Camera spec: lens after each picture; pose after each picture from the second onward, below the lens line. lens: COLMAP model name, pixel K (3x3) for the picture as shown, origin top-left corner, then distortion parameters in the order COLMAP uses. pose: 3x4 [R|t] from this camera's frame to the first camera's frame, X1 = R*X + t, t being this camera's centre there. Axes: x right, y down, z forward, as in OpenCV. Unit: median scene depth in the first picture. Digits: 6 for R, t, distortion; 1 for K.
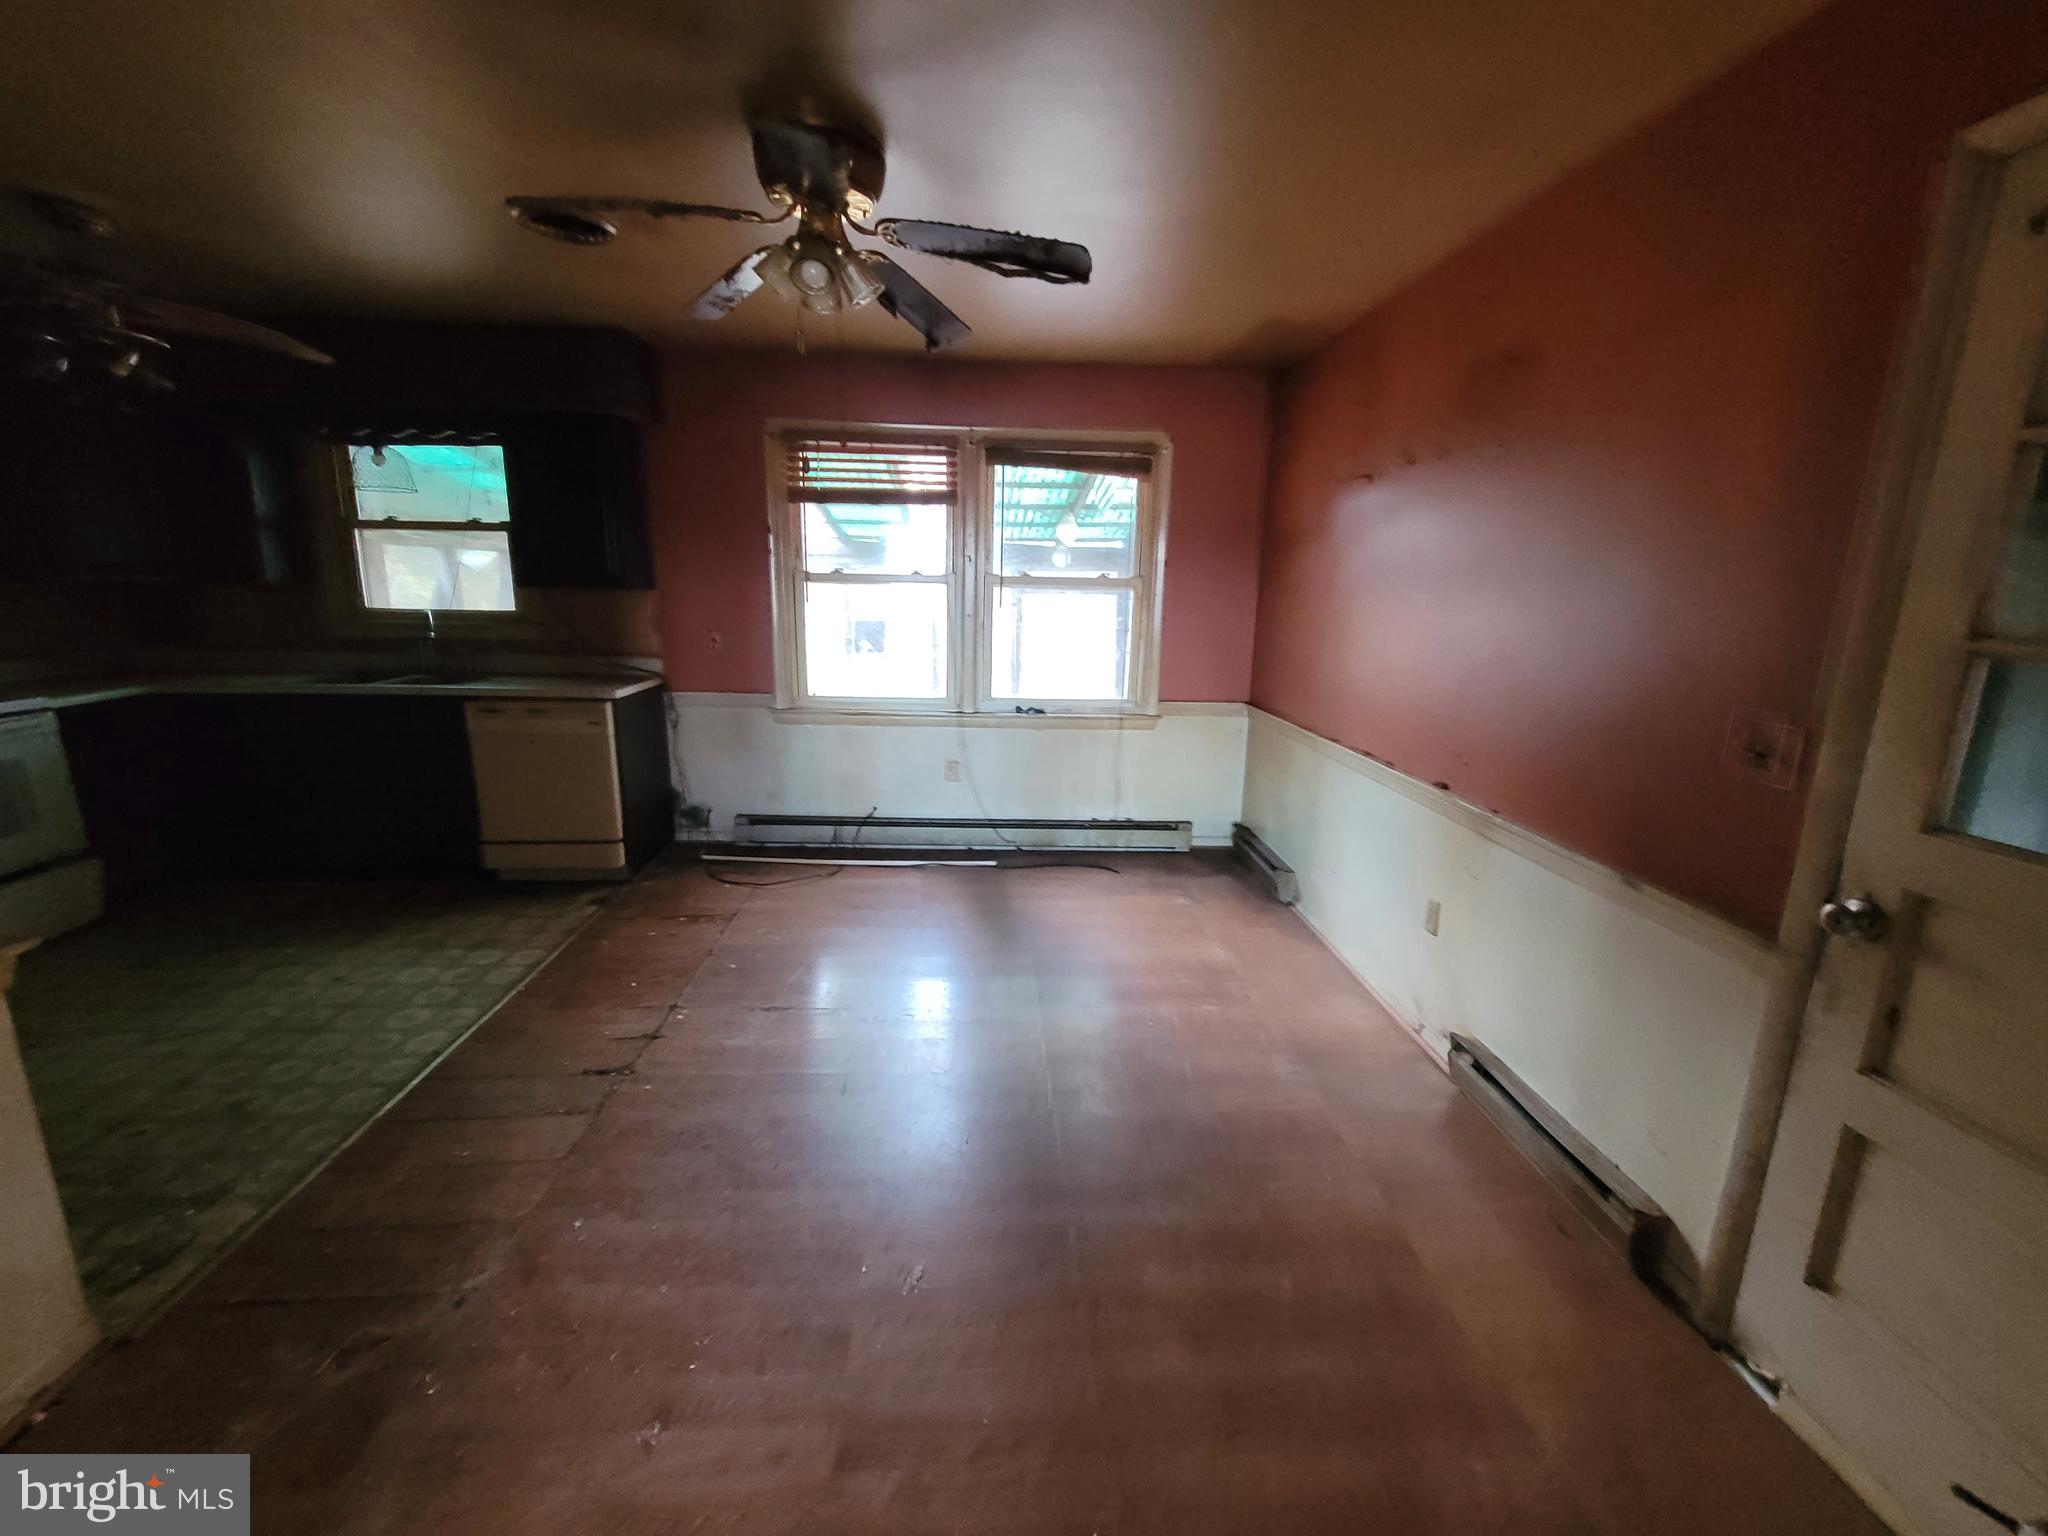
lens RADIAL K [[865.3, 0, 1019.0], [0, 865.3, 767.1], [0, 0, 1]] dist [0.000949, 0.000258]
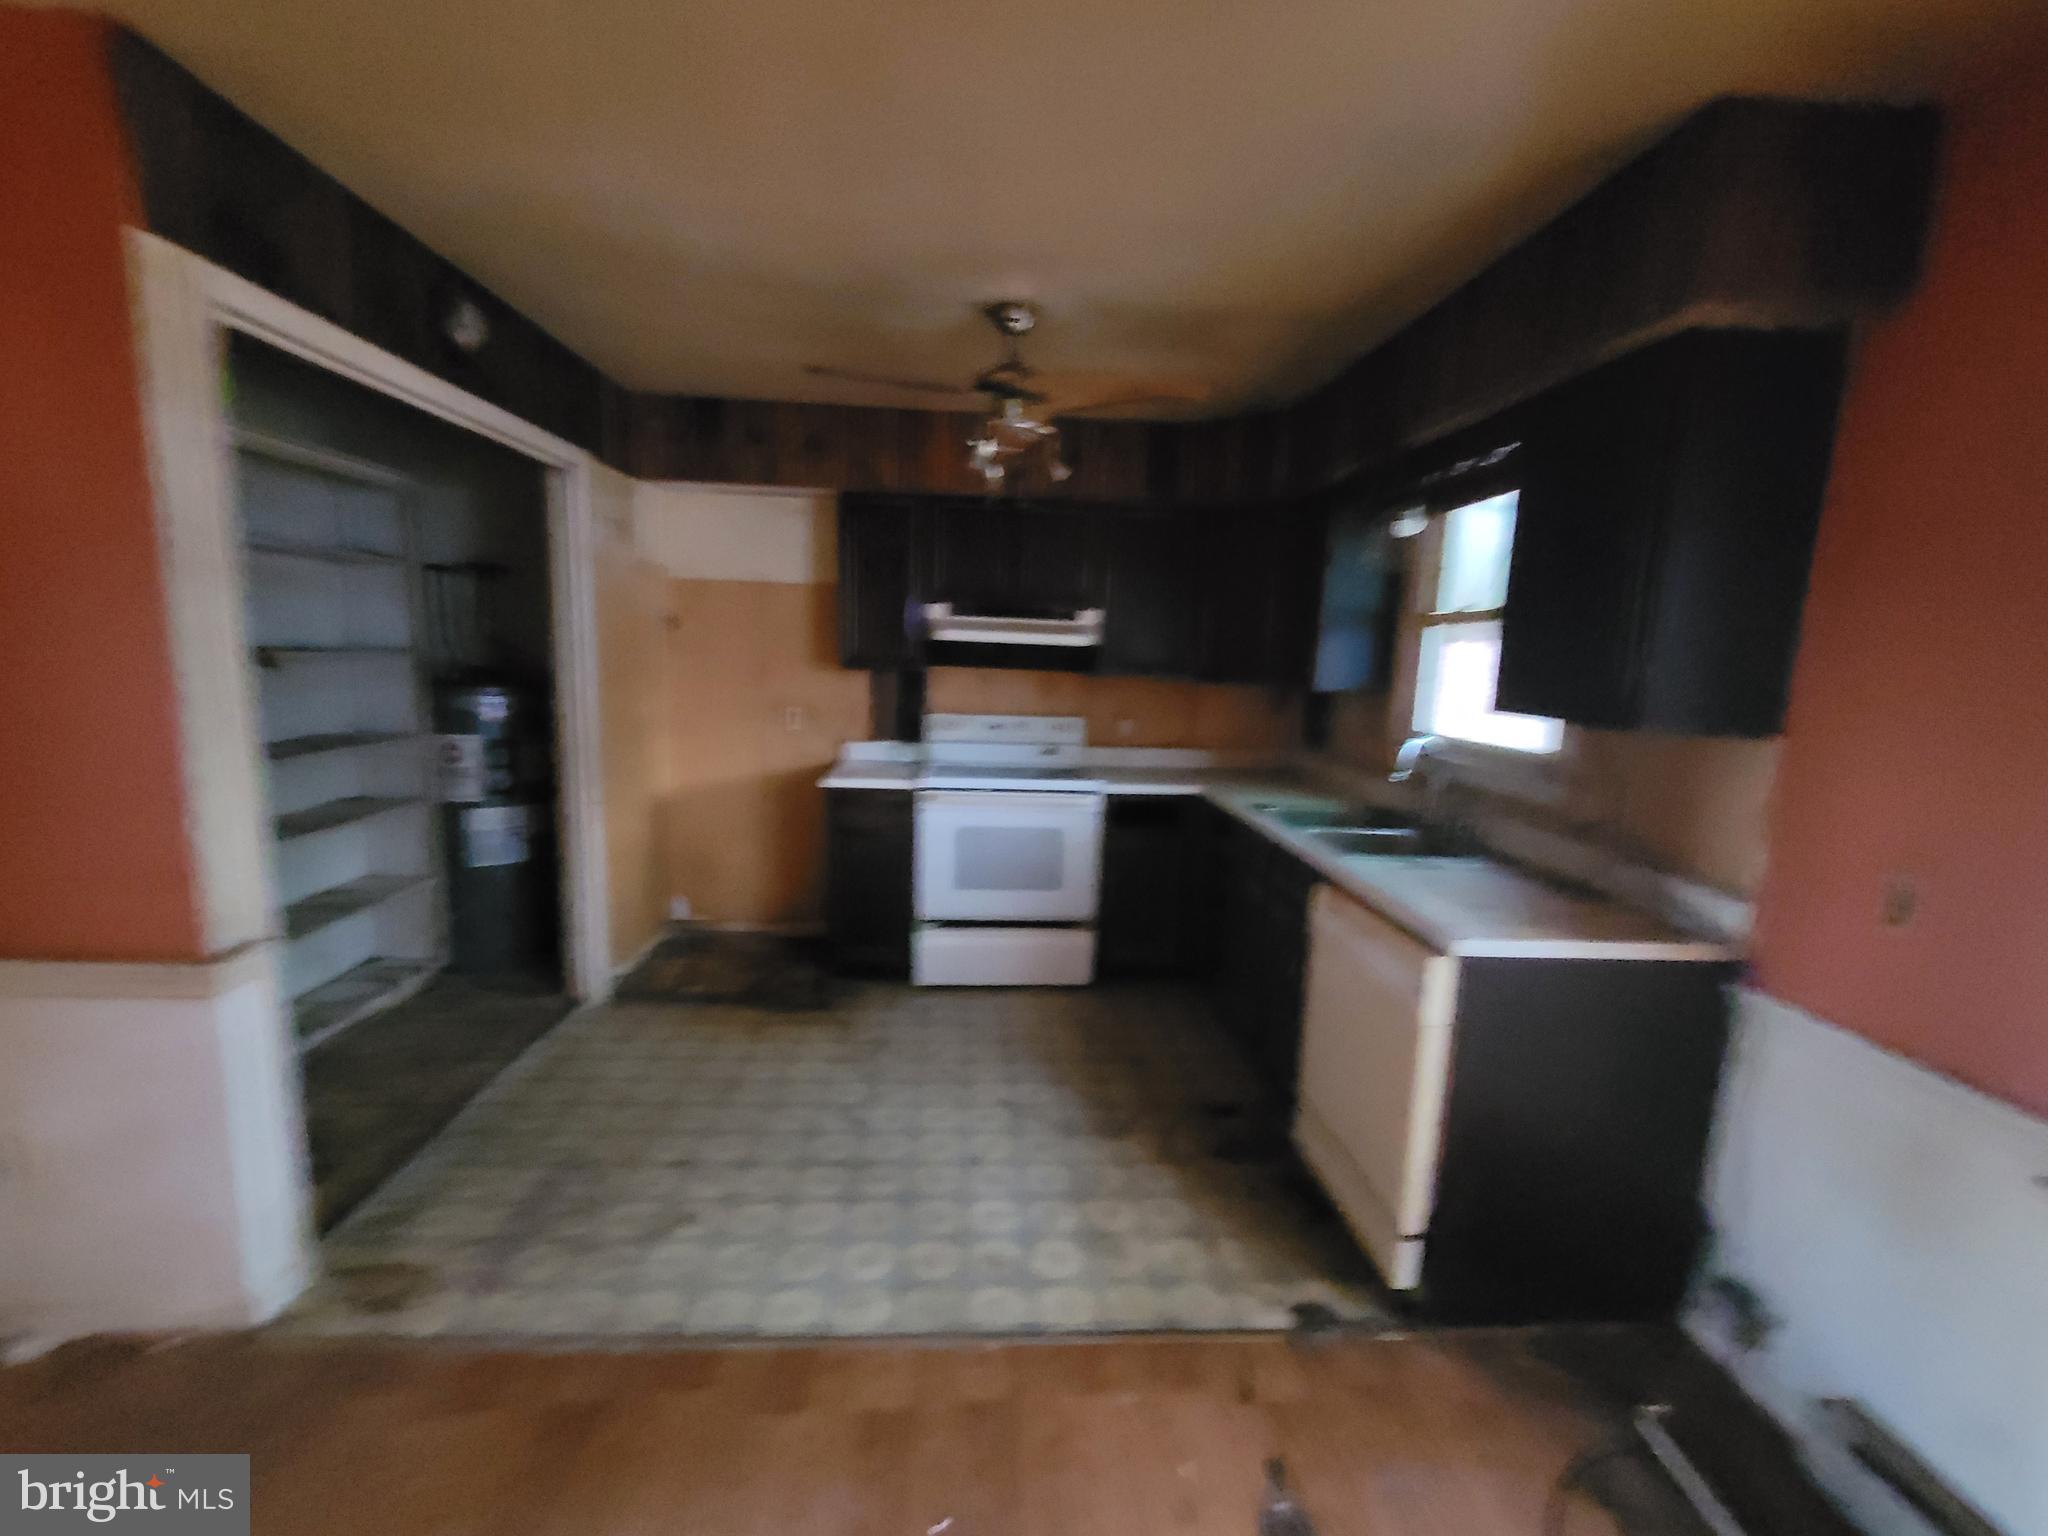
lens RADIAL K [[865.3, 0, 1019.0], [0, 865.3, 767.1], [0, 0, 1]] dist [0.000949, 0.000258]
pose [[0.005132, 0.117796, -0.993025, -0.015273], [-0.253520, 0.960748, 0.112658, -0.149174], [0.967317, 0.251173, 0.034794, 0.645646]]
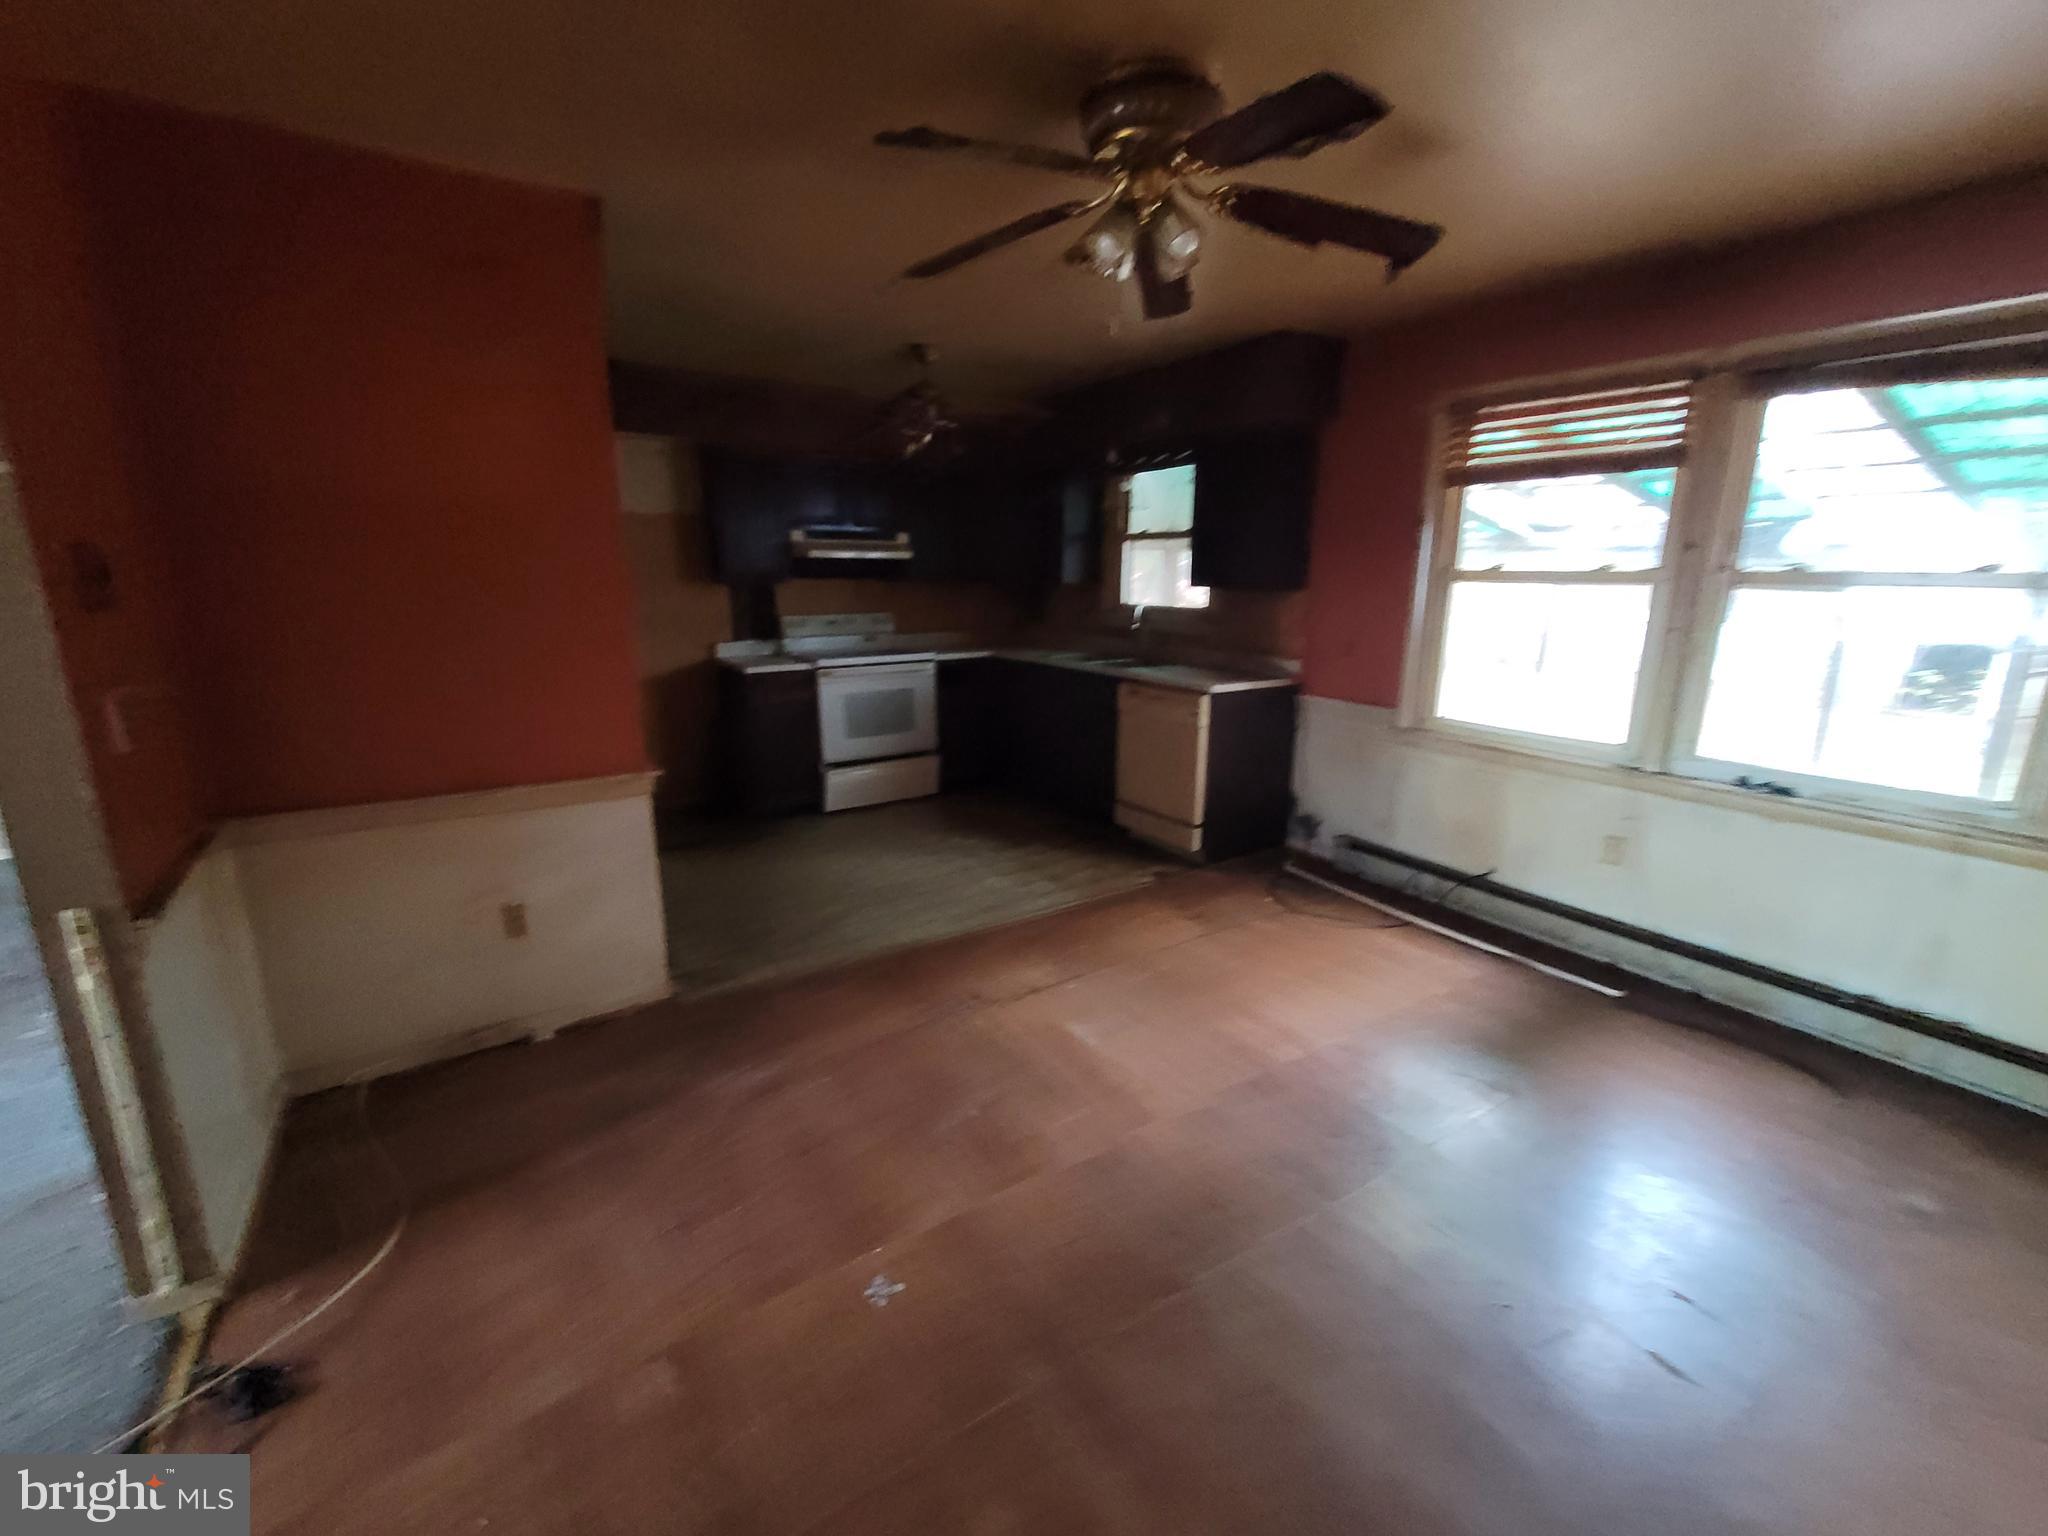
lens RADIAL K [[865.3, 0, 1019.0], [0, 865.3, 767.1], [0, 0, 1]] dist [0.000949, 0.000258]
pose [[0.500954, 0.178528, -0.846861, 0.284415], [-0.180828, 0.978488, 0.099309, -0.046910], [0.846373, 0.103387, 0.522460, 0.233034]]
